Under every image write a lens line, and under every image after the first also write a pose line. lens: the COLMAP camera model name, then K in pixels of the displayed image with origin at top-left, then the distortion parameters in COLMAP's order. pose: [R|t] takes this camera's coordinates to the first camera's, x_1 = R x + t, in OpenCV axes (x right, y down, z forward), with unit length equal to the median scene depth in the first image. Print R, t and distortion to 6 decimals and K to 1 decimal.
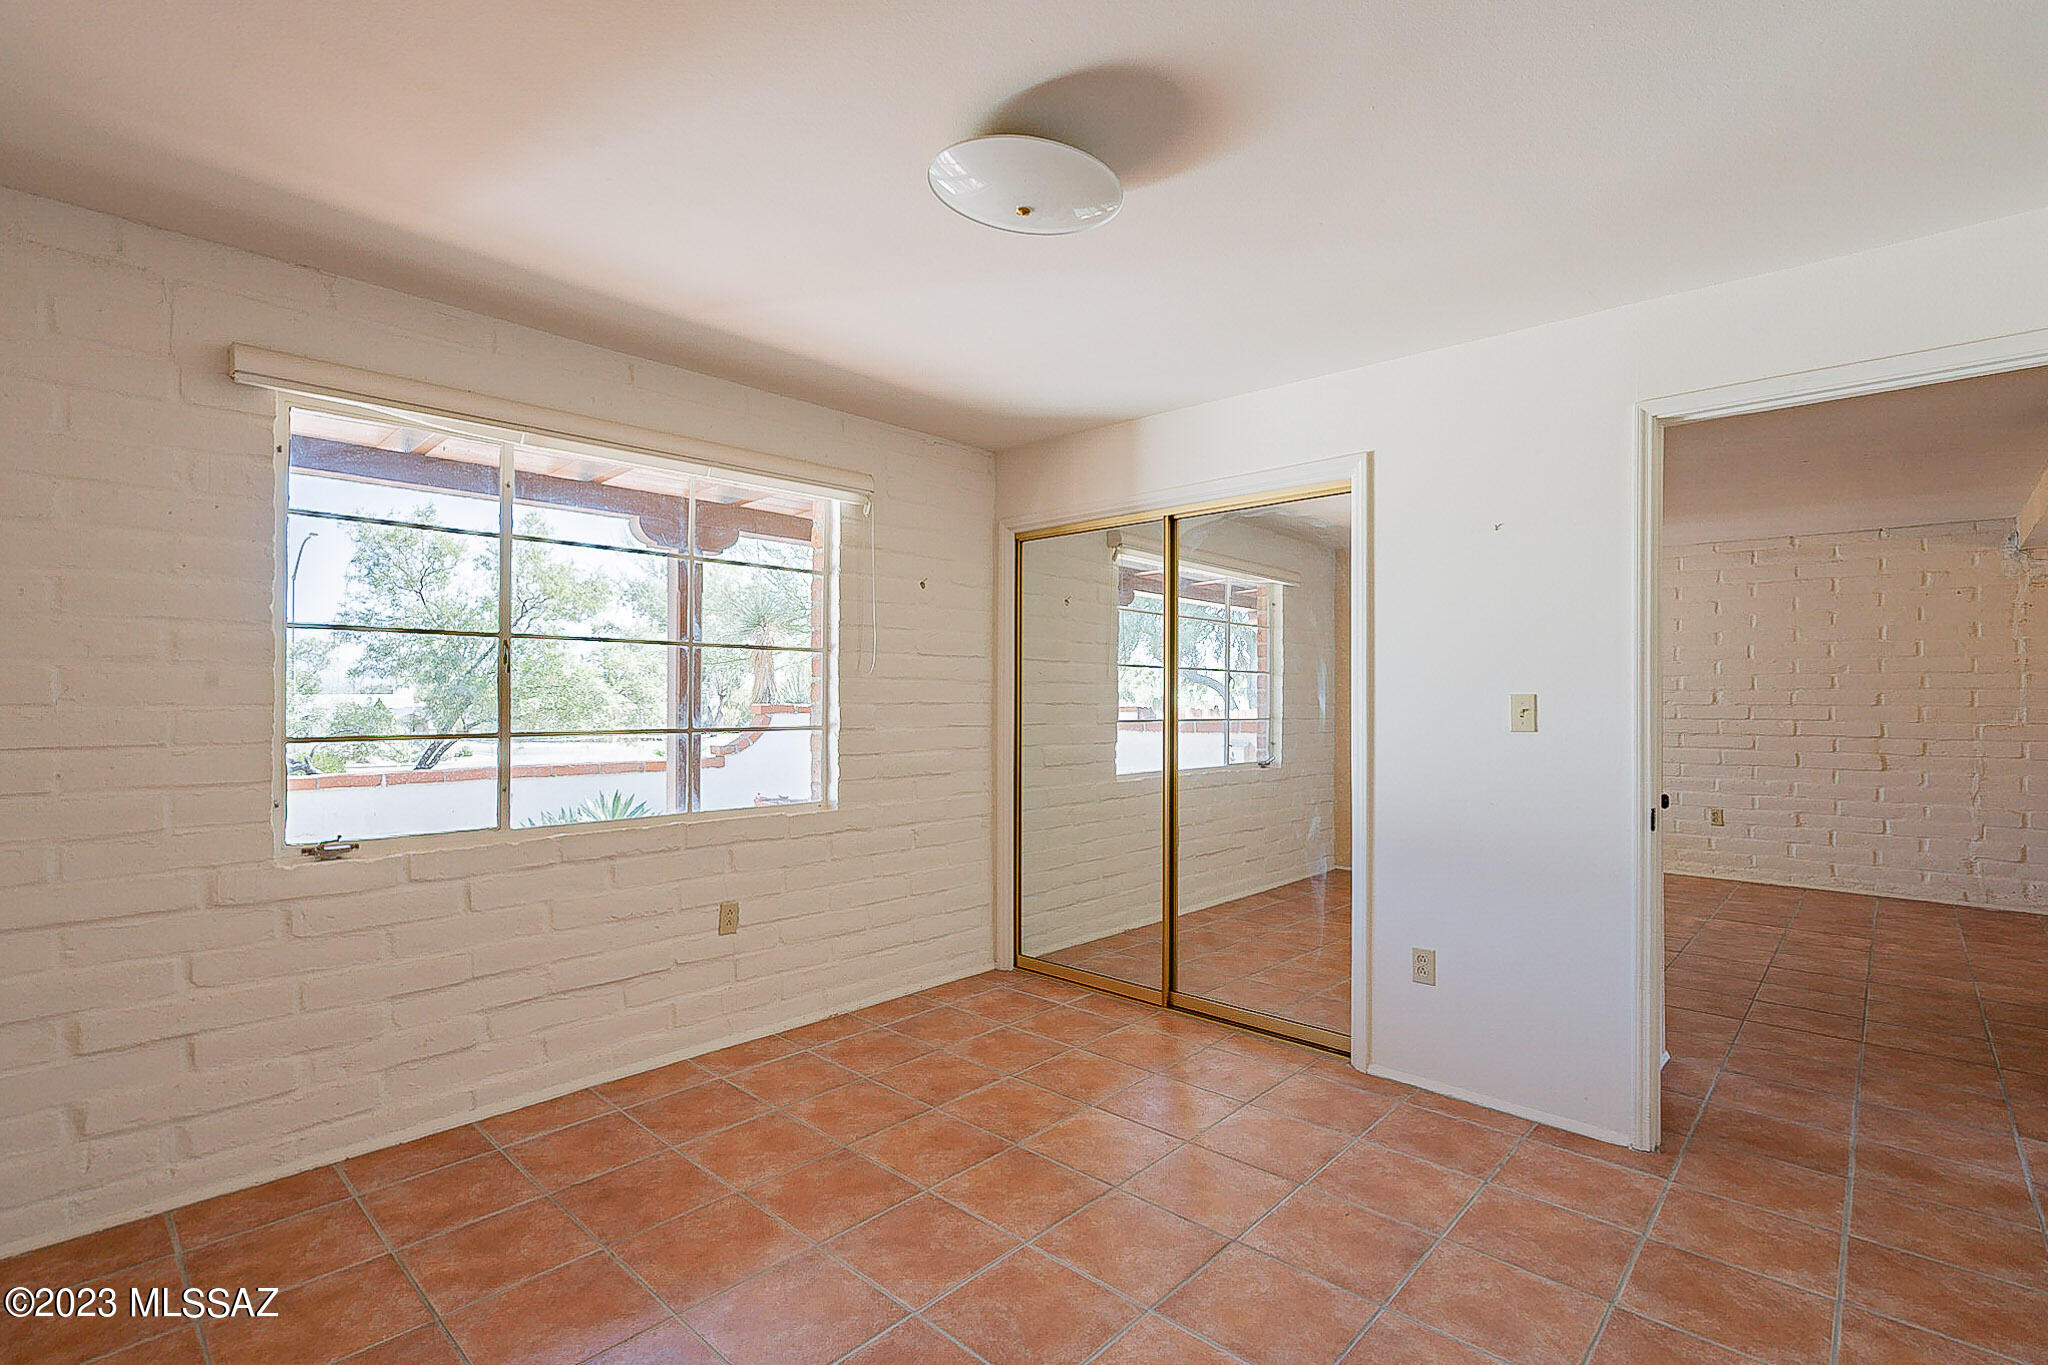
lens RADIAL K [[922.3, 0, 1020.7], [0, 922.3, 692.2], [0, 0, 1]] dist [-0.000965, 0.000181]
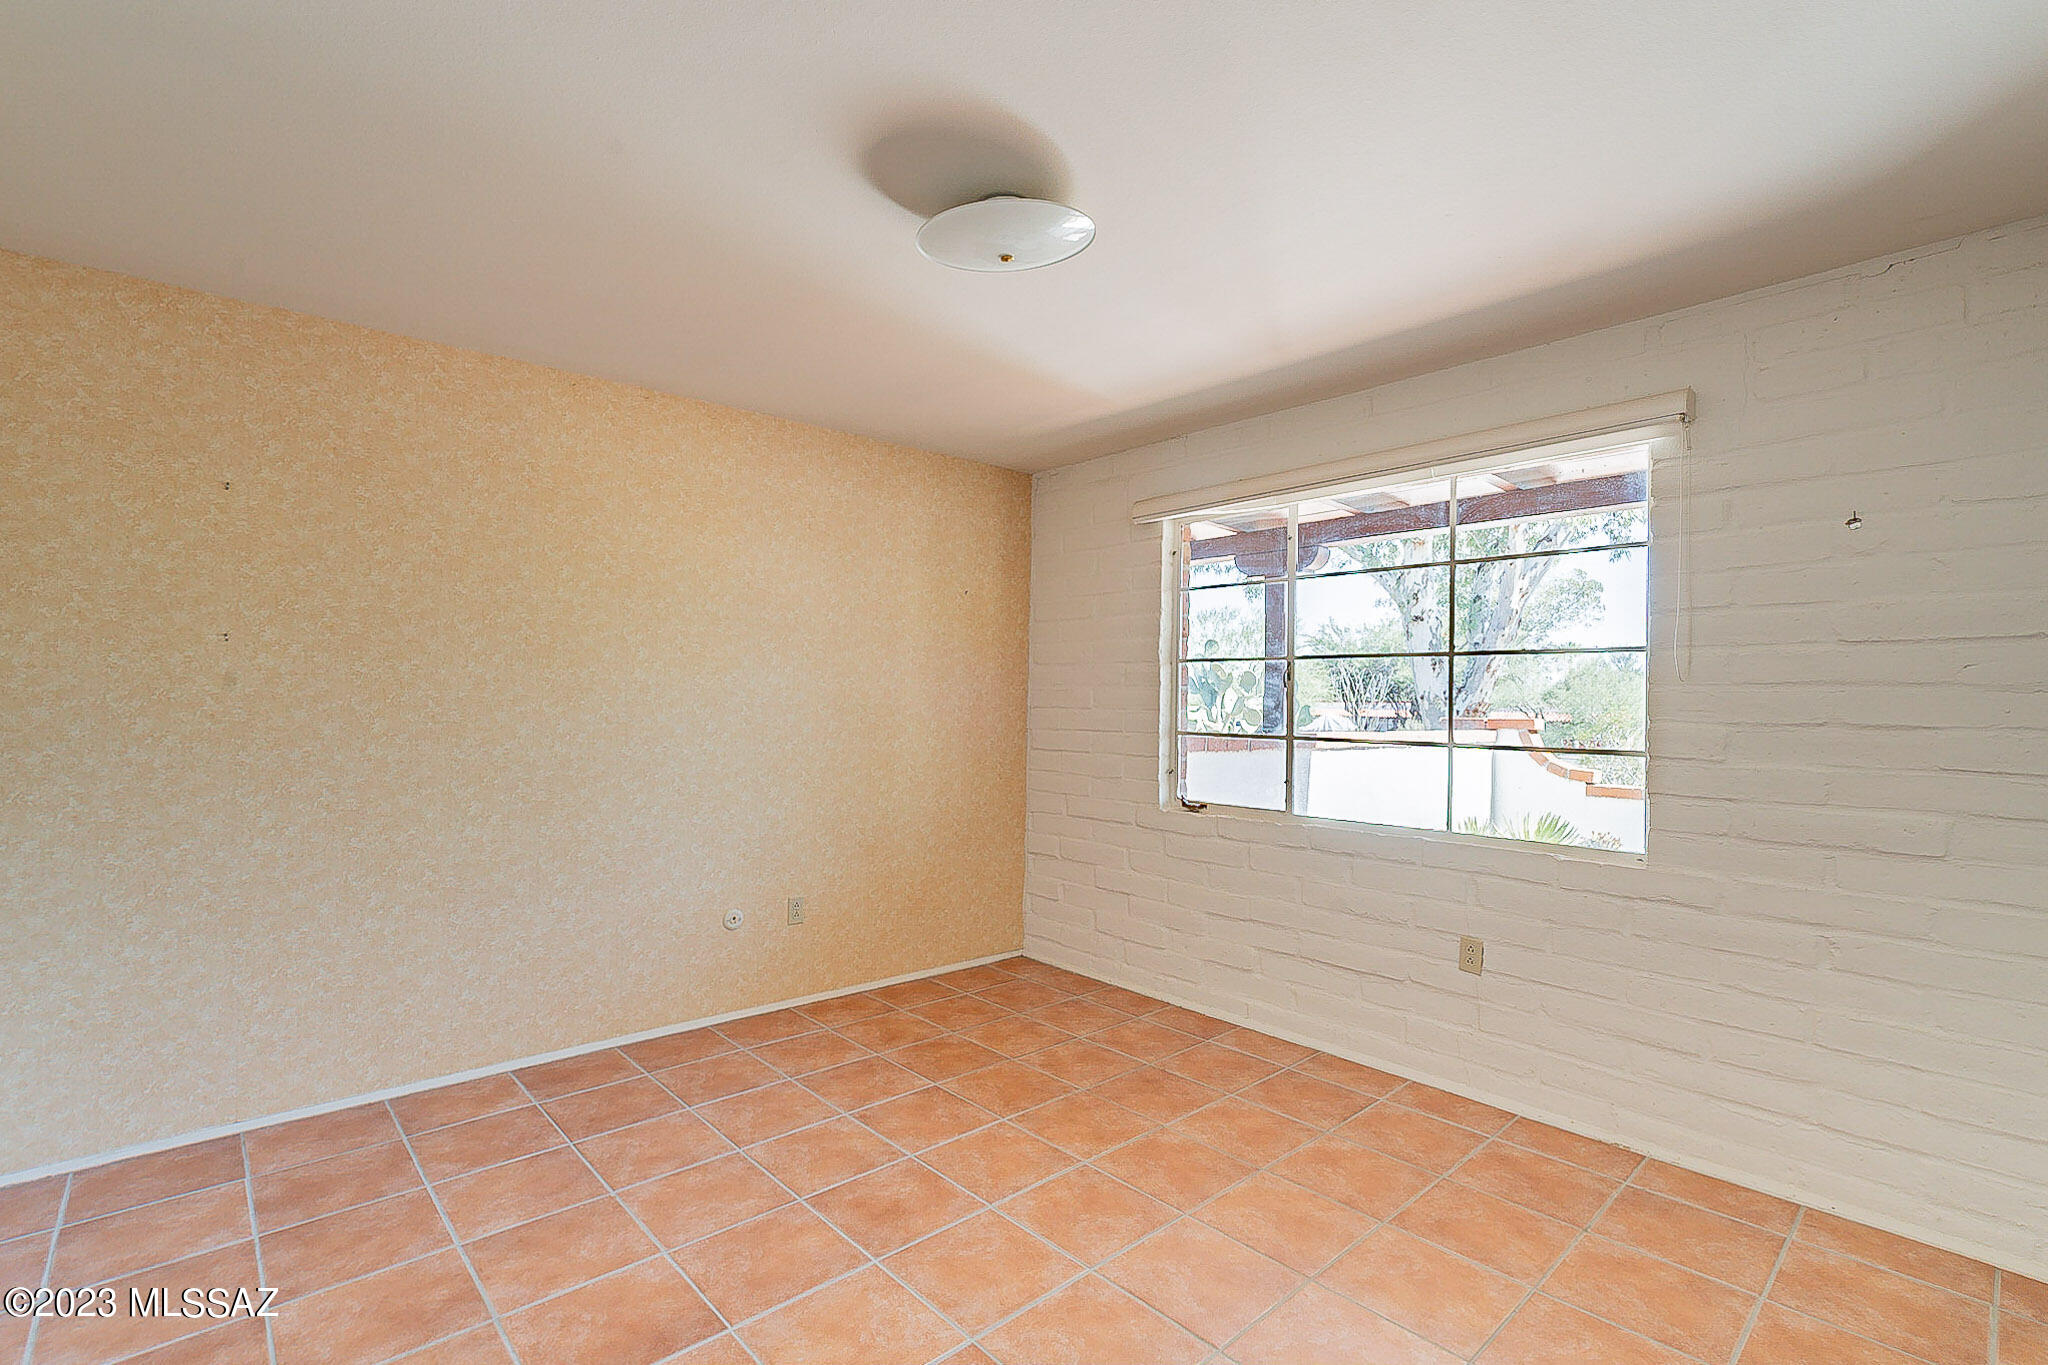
lens RADIAL K [[922.3, 0, 1020.7], [0, 922.3, 692.2], [0, 0, 1]] dist [-0.000965, 0.000181]
pose [[-0.065789, -0.016396, -0.997699, 0.731783], [-0.012107, 0.999805, -0.015632, 0.009071], [0.997760, 0.011050, -0.065975, 0.735412]]
